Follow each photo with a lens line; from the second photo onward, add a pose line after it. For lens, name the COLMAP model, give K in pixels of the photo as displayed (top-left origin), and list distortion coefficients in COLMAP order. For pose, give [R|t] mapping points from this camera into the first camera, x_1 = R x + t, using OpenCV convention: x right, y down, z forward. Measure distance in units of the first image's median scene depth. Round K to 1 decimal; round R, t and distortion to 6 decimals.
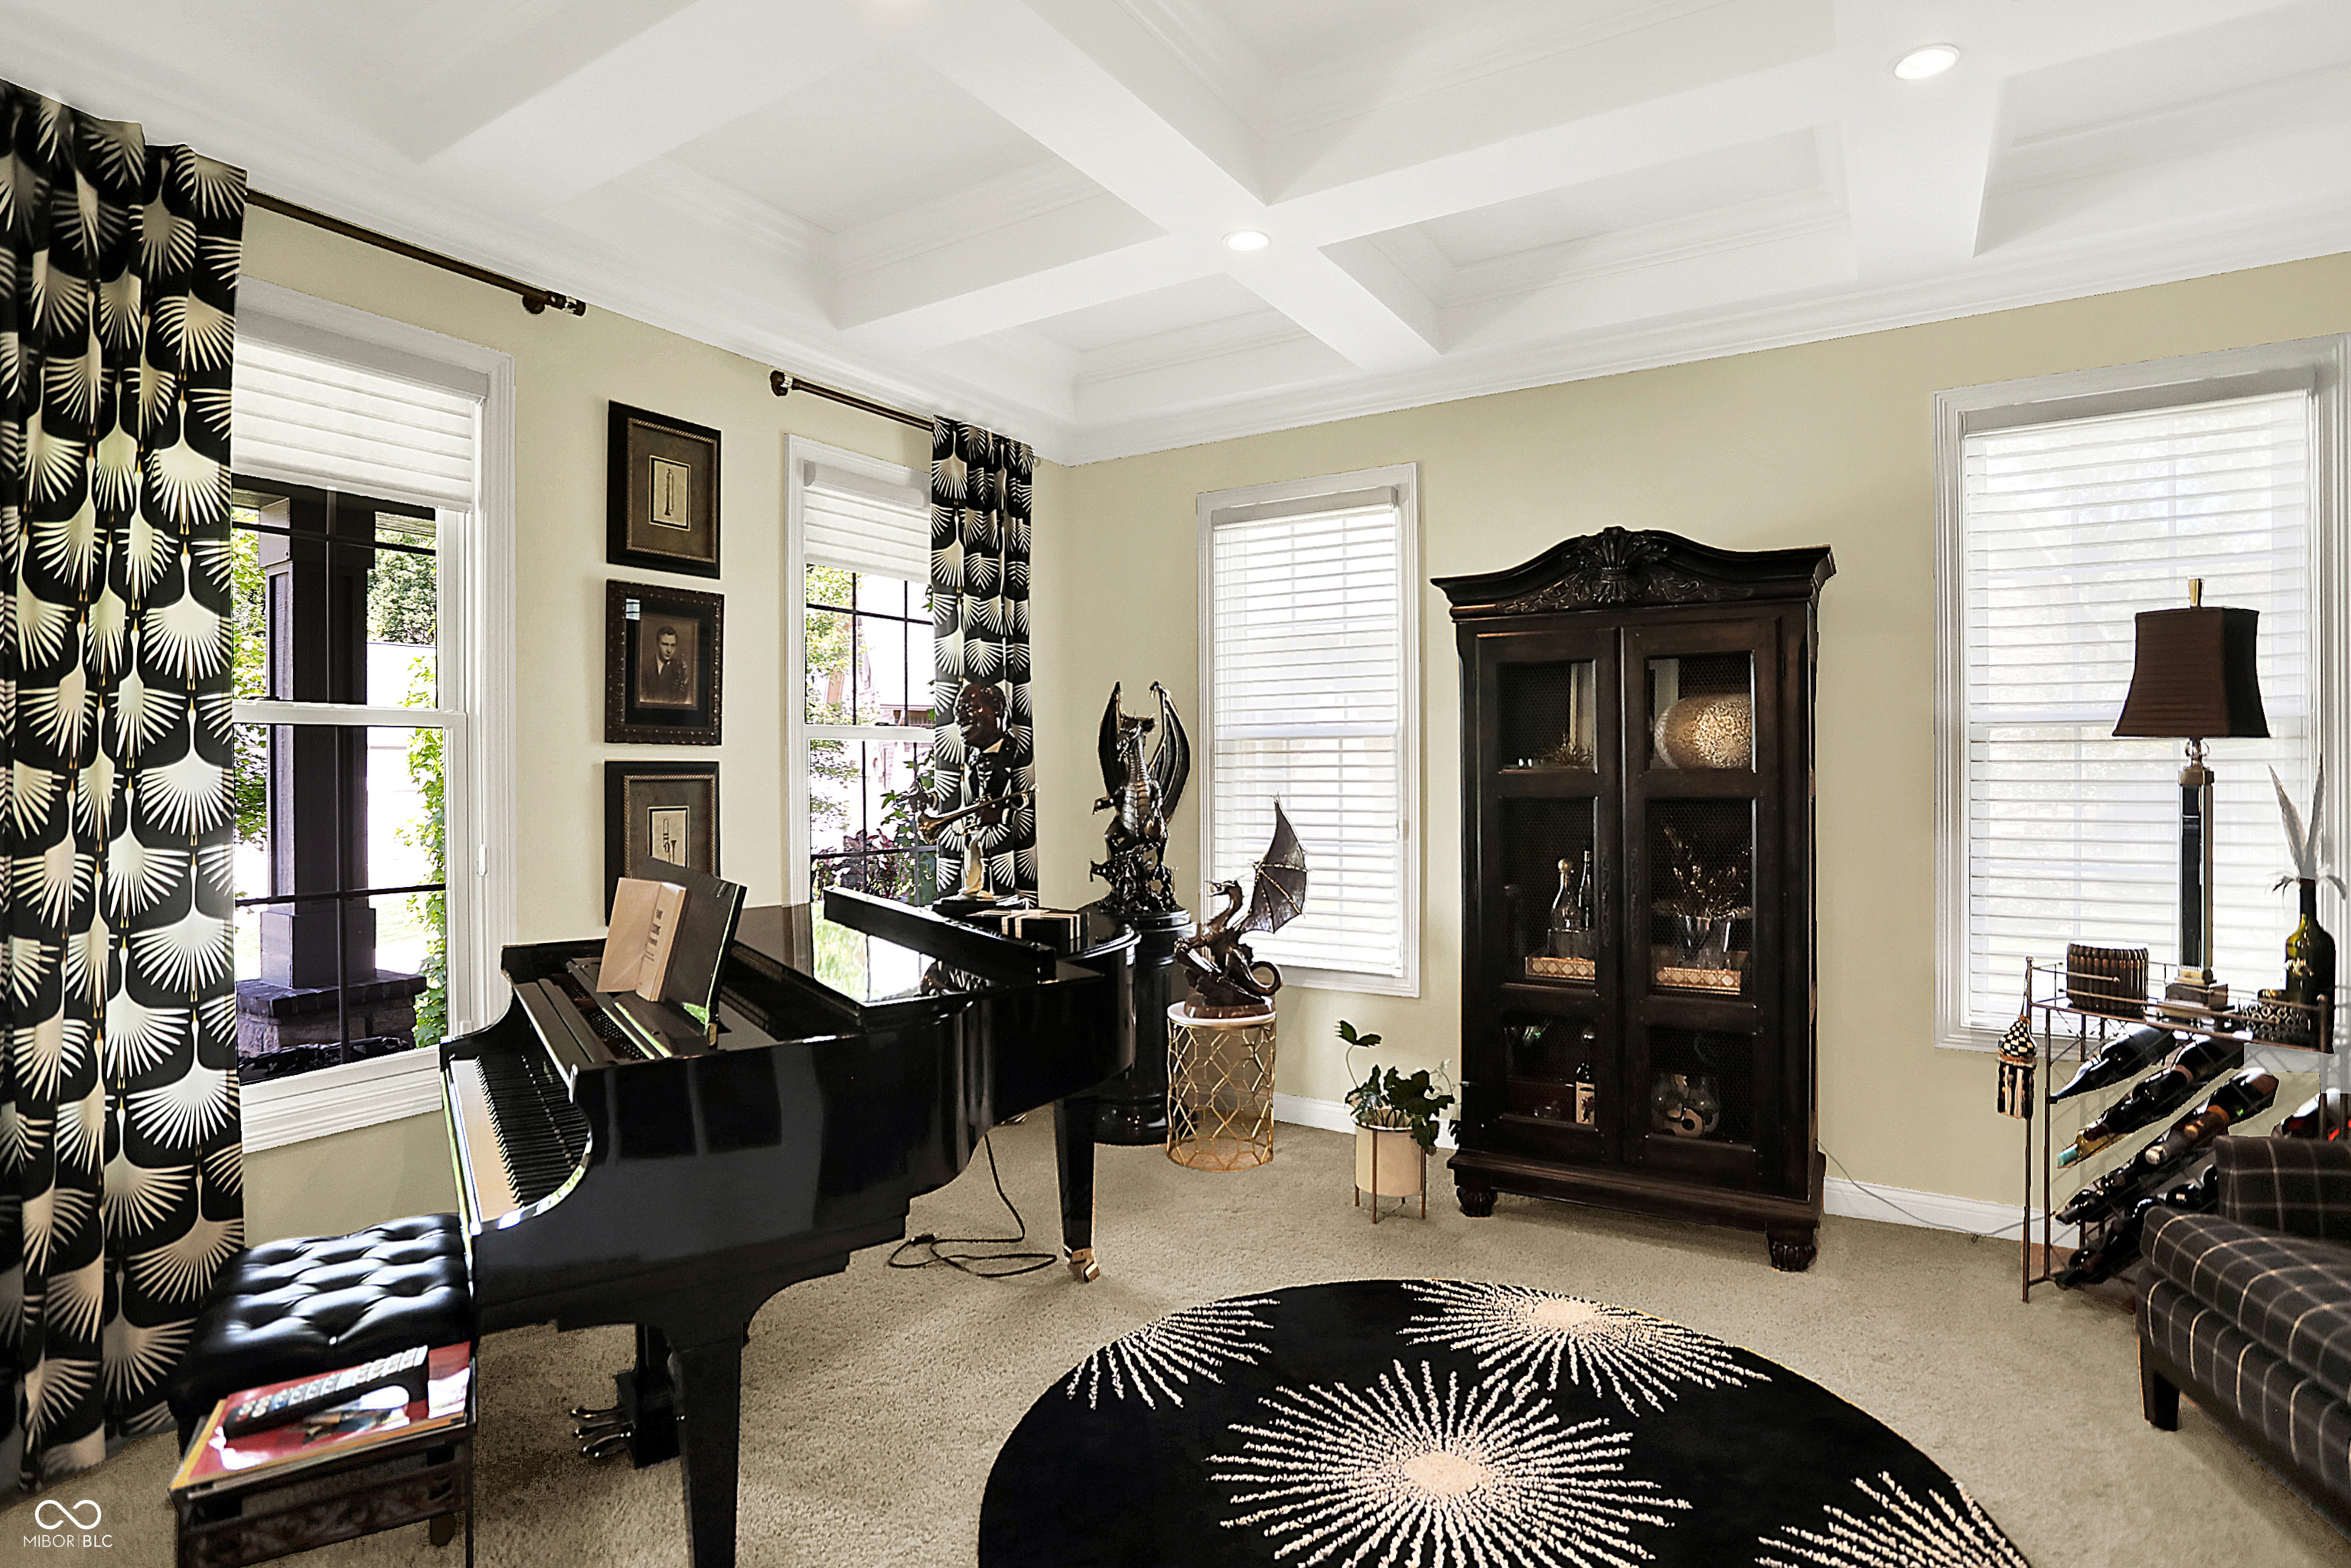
lens RADIAL K [[1204.5, 0, 1155.3], [0, 1204.5, 762.6], [0, 0, 1]] dist [-0.064578, 0.026742]
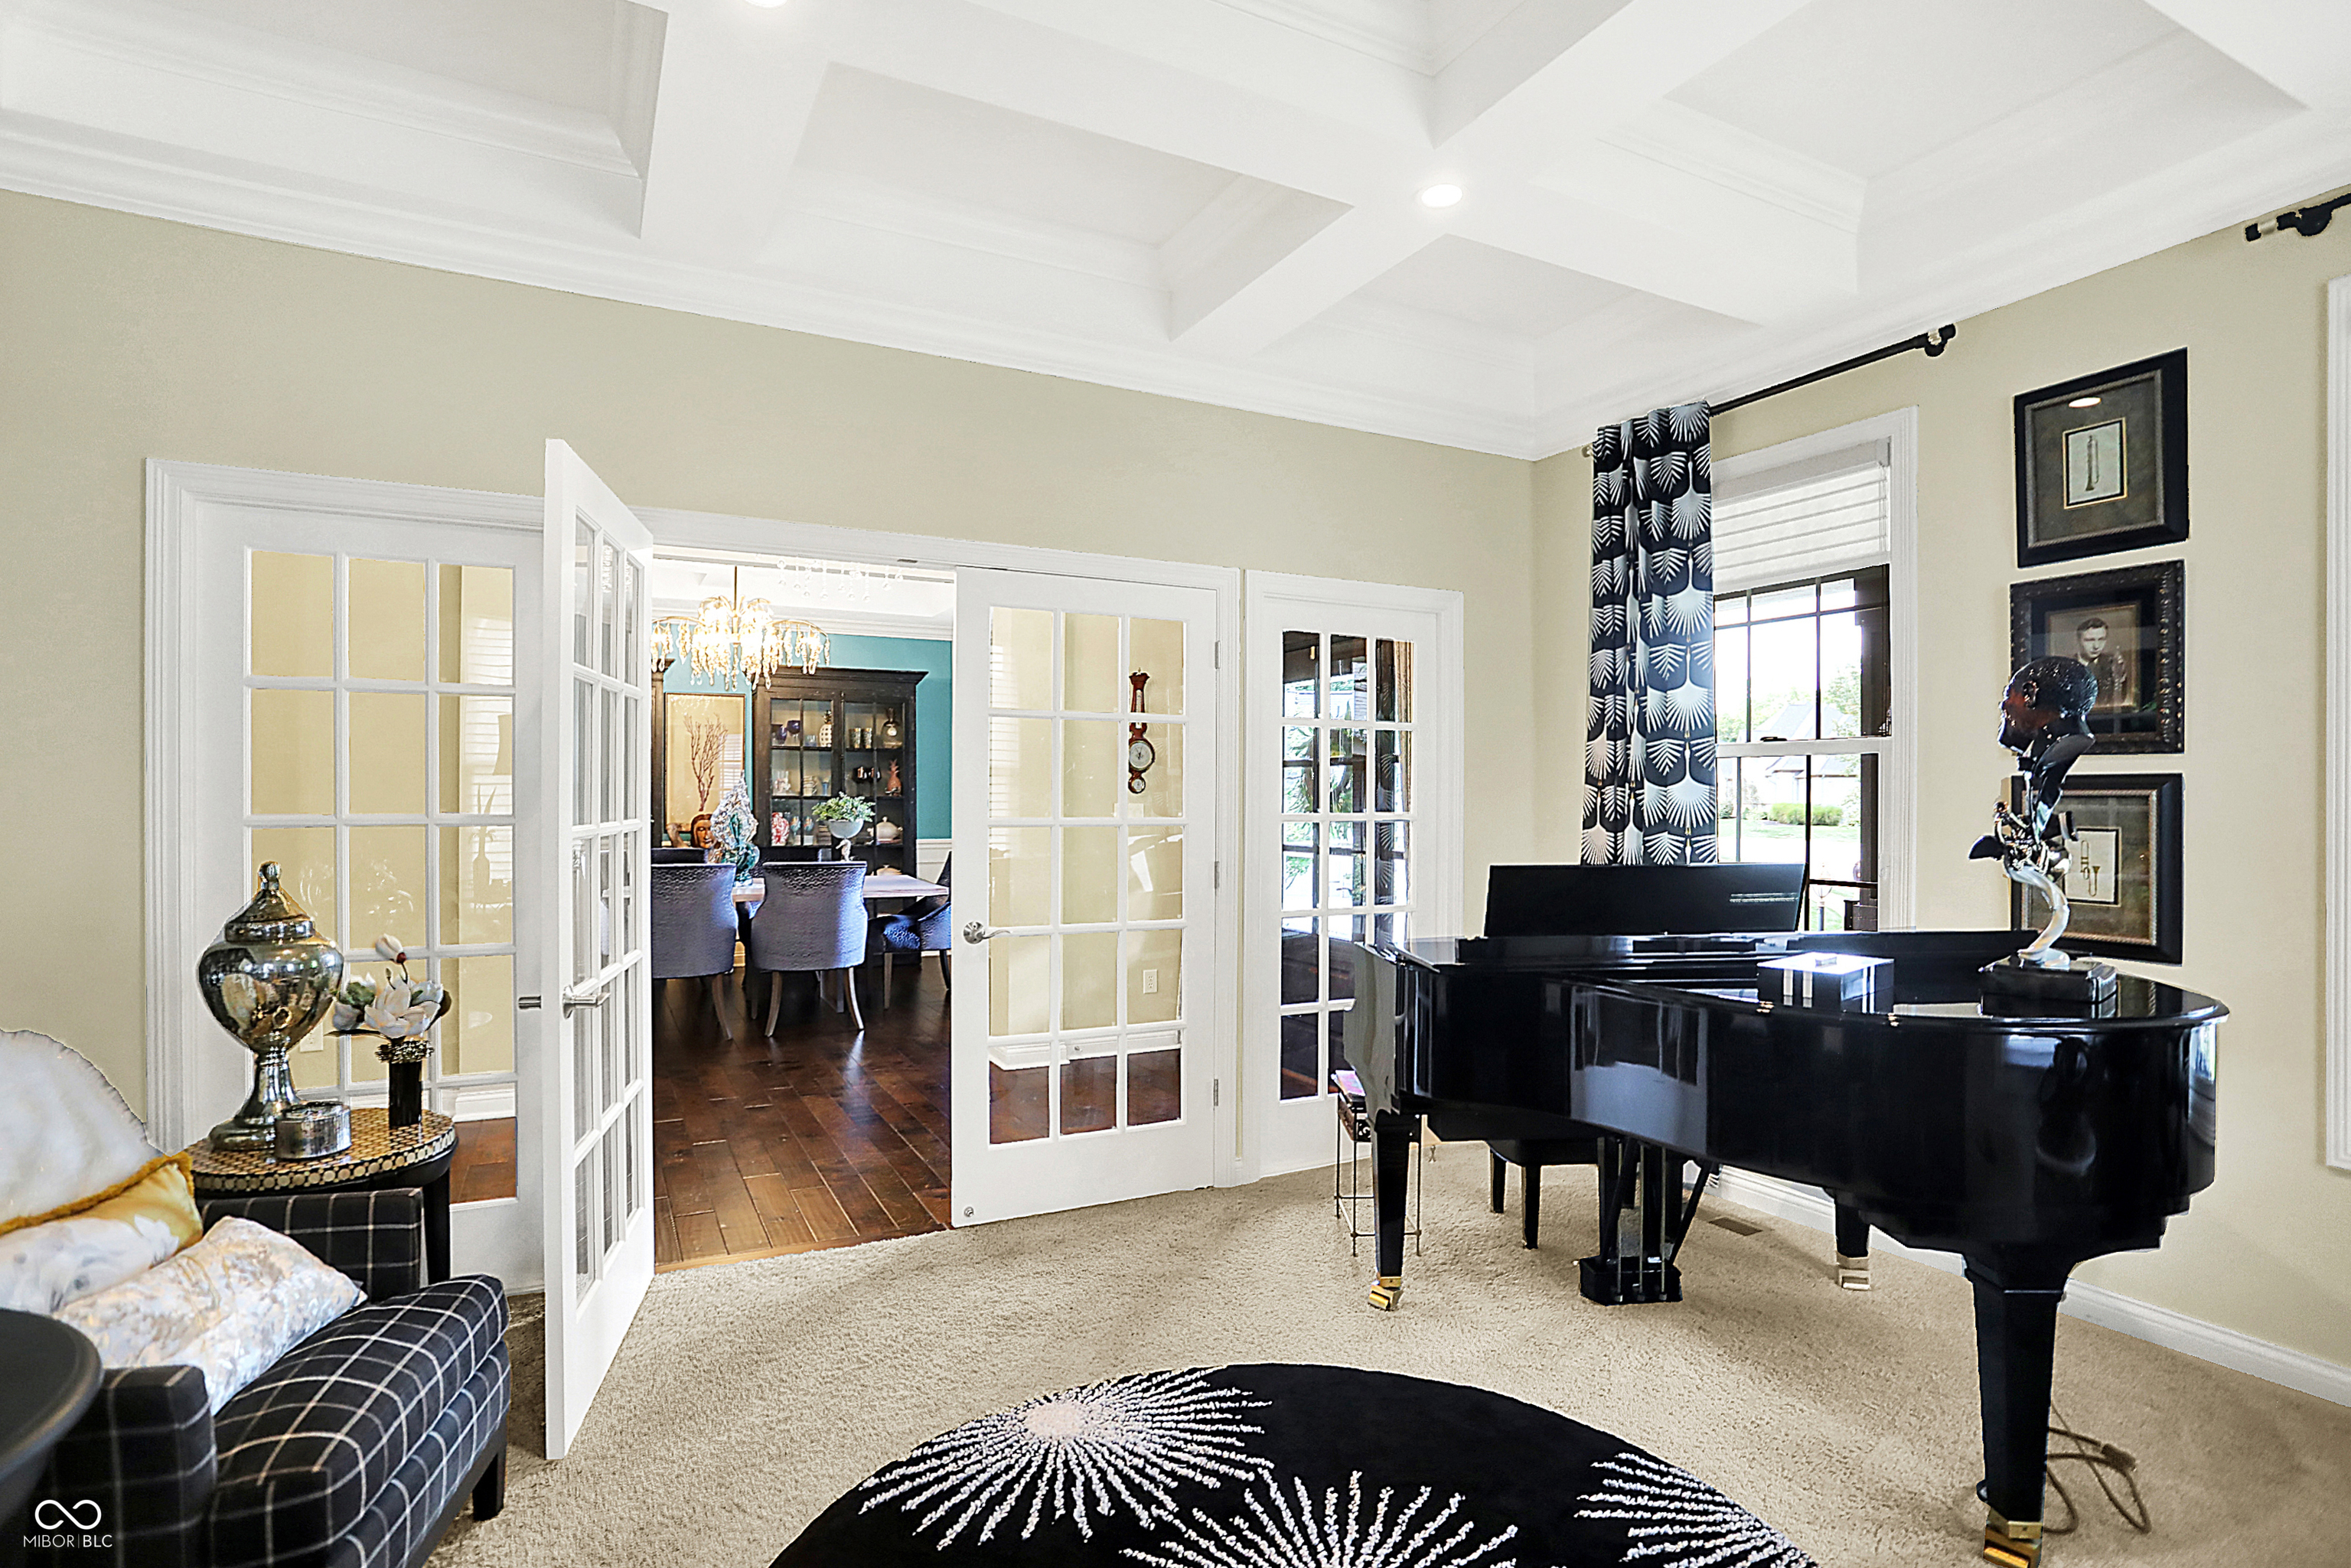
lens RADIAL K [[1204.5, 0, 1176.2], [0, 1204.5, 796.4], [0, 0, 1]] dist [-0.064578, 0.026742]
pose [[-0.527470, 0.001509, -0.849572, 0.542184], [0.006193, 0.999979, -0.002069, 0.009840], [0.849551, -0.006352, -0.527468, 0.723511]]
